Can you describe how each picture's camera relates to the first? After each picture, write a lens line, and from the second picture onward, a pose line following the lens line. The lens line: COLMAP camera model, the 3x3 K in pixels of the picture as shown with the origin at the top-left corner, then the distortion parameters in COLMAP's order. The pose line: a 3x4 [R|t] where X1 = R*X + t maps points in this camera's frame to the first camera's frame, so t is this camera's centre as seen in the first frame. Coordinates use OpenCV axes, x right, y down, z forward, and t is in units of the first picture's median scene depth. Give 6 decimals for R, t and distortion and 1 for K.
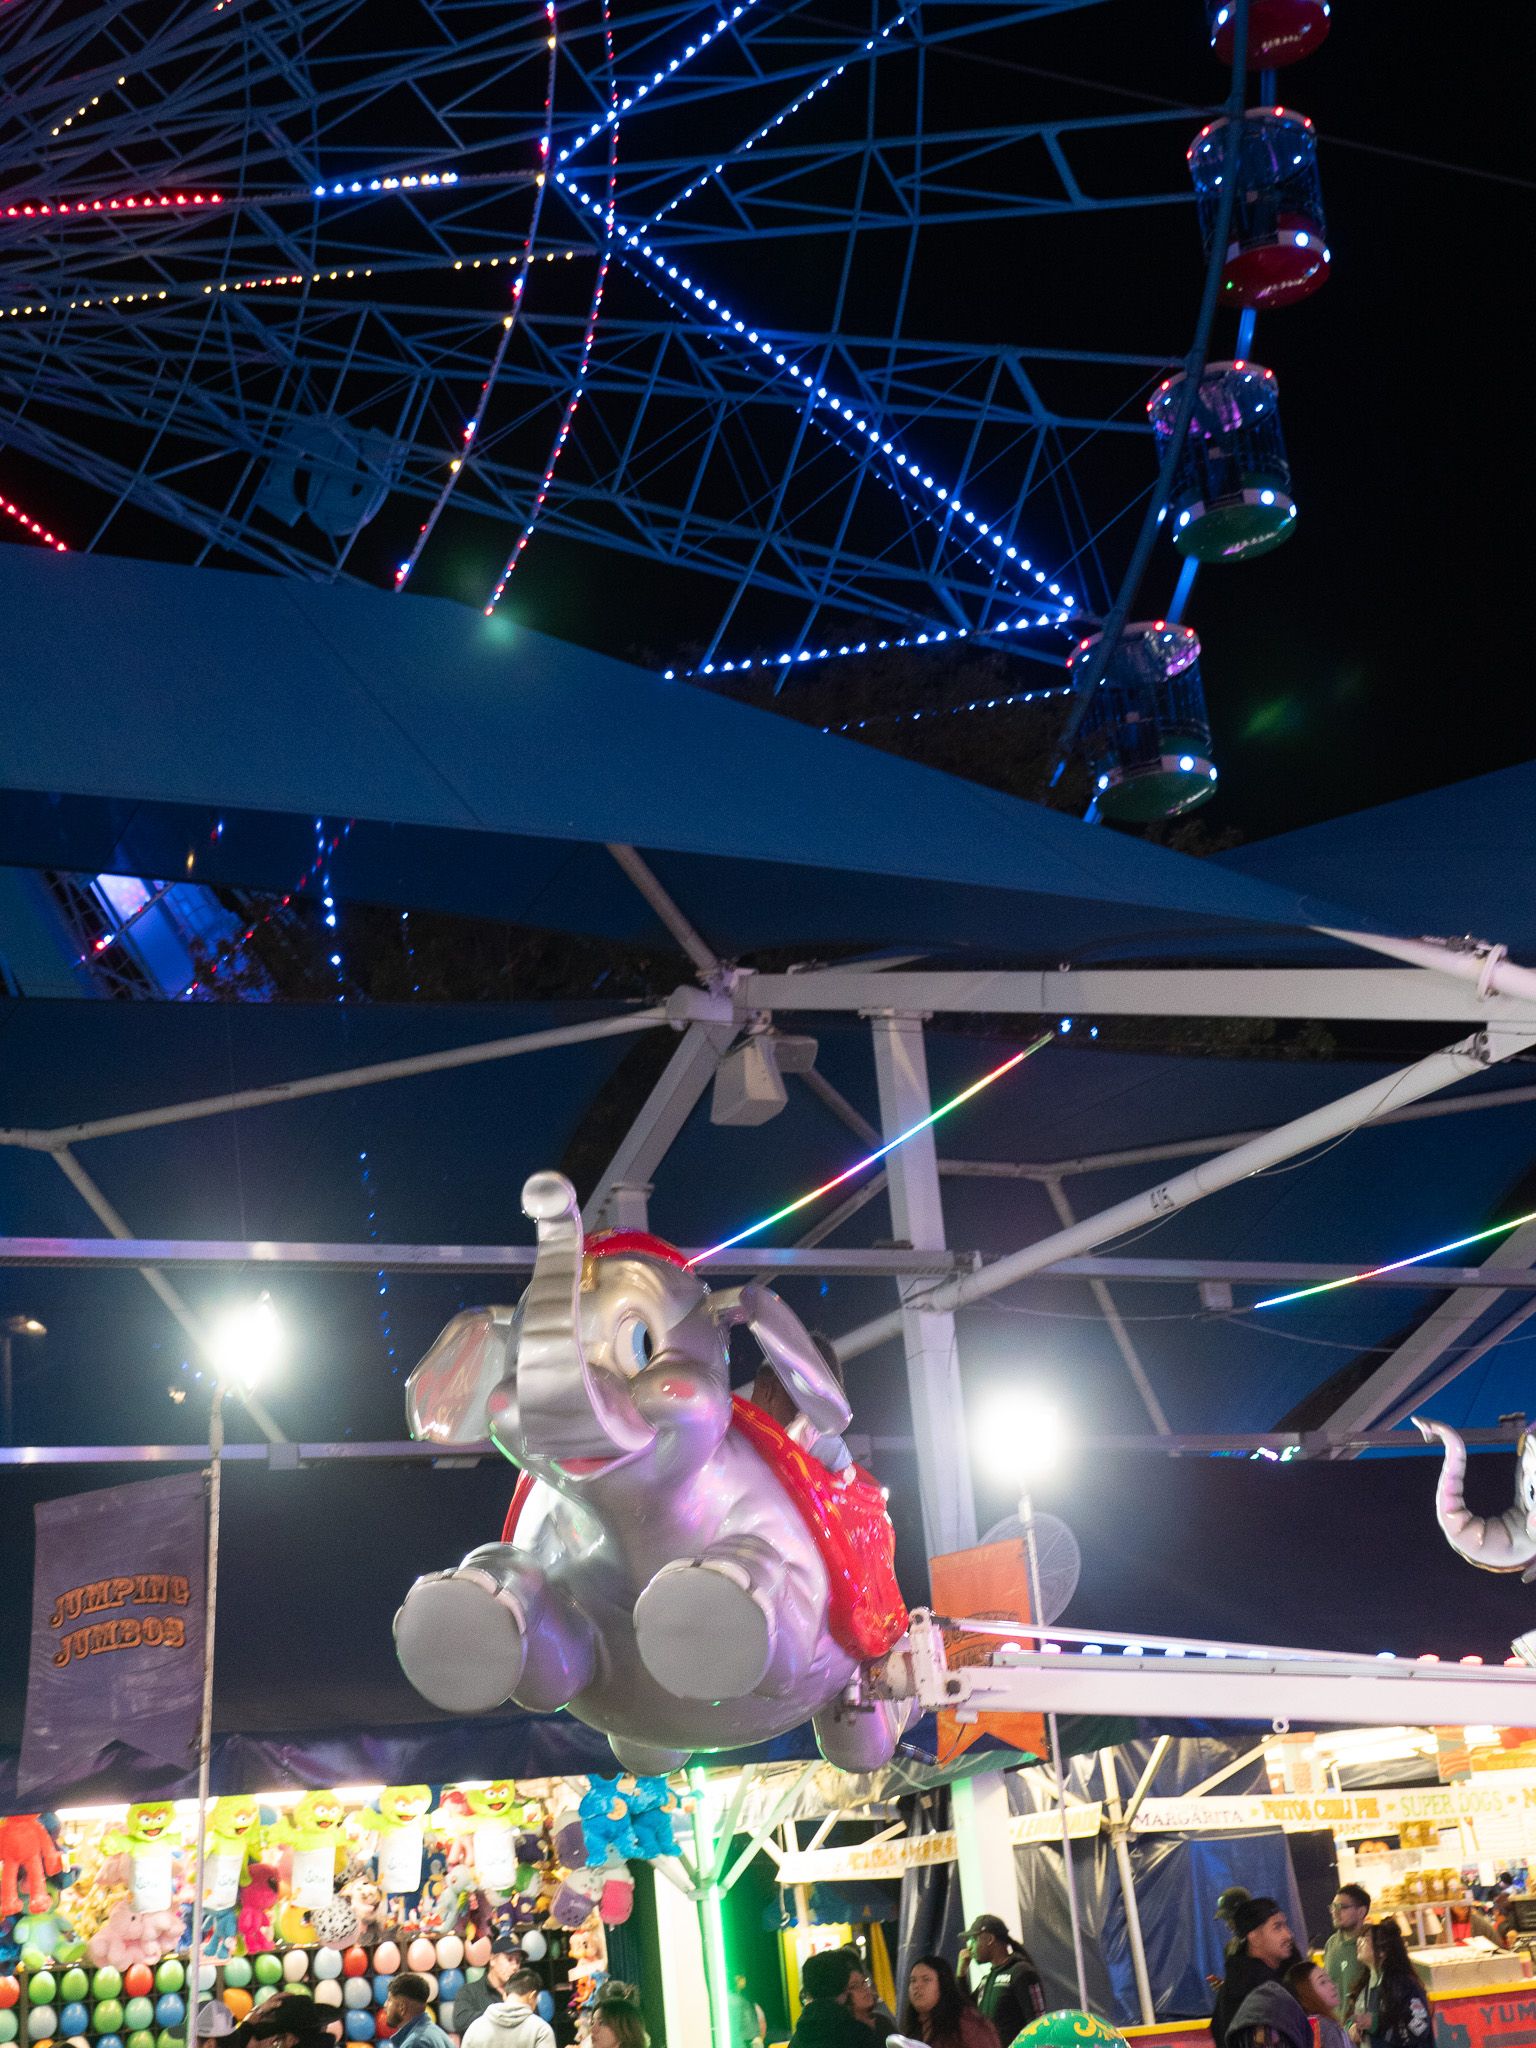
lens RADIAL K [[3041.0, 0, 768.0], [0, 3041.0, 1024.0], [0, 0, 1]] dist [-0.023728, 0.142821]
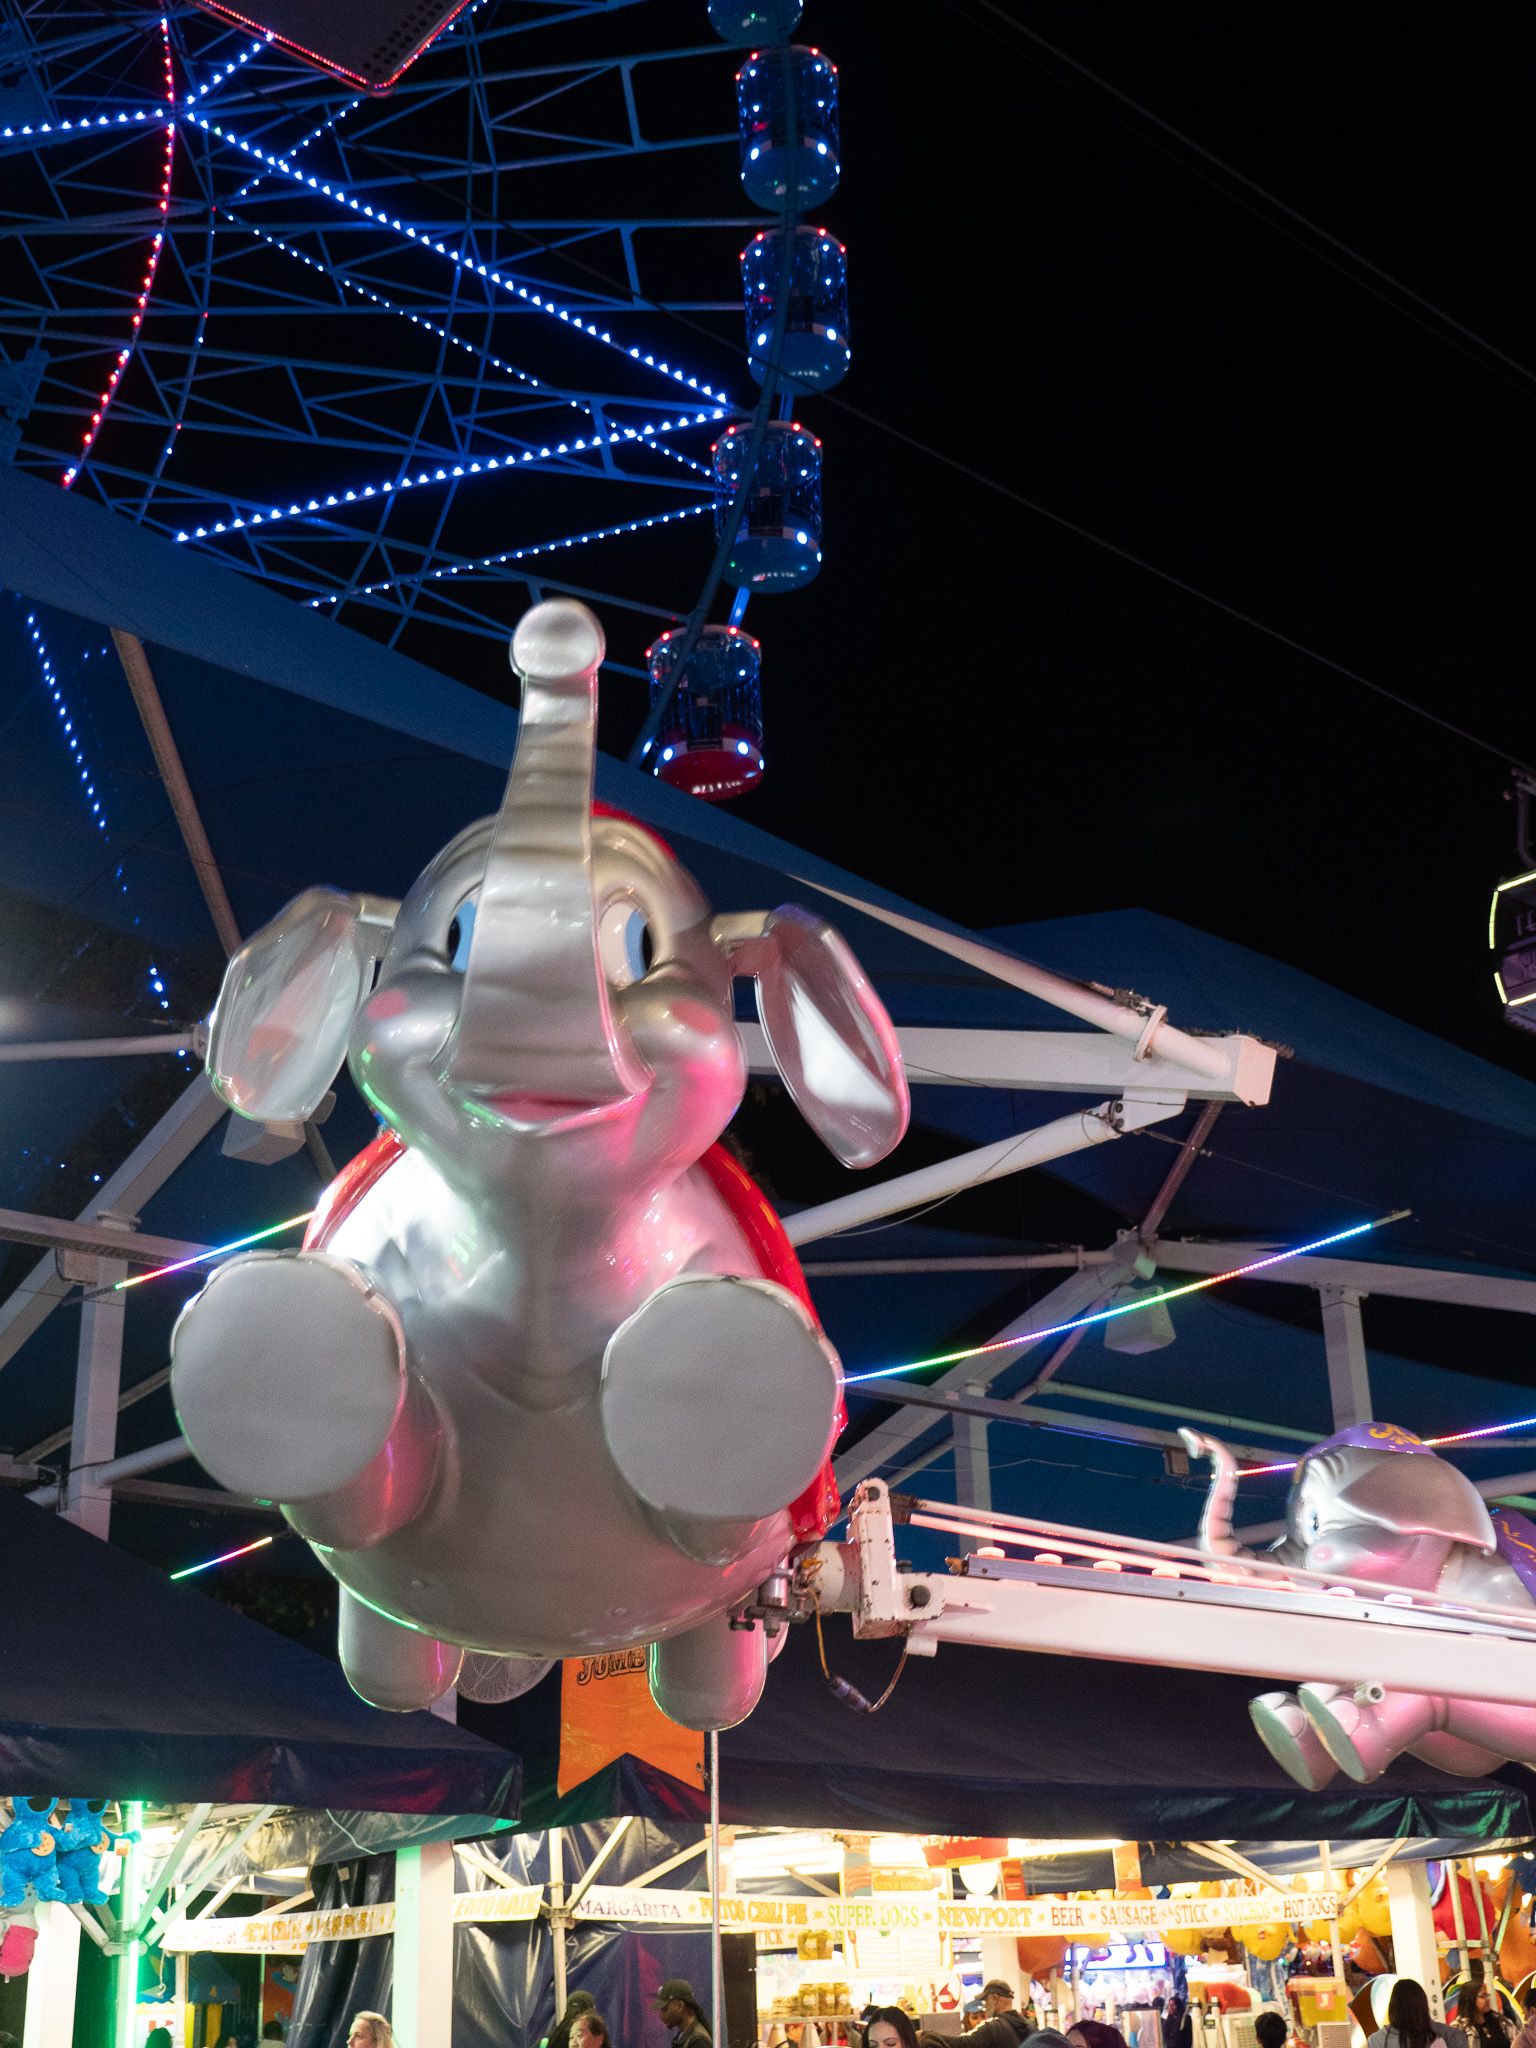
lens RADIAL K [[2440.1, 0, 771.0], [0, 2440.1, 1063.8], [0, 0, 1]] dist [0.115456, -0.425605]
pose [[0.956465, 0.161107, 0.243351, -0.028038], [-0.138809, 0.984601, -0.106269, 0.038013], [-0.256724, 0.067863, 0.964099, 0.110861]]
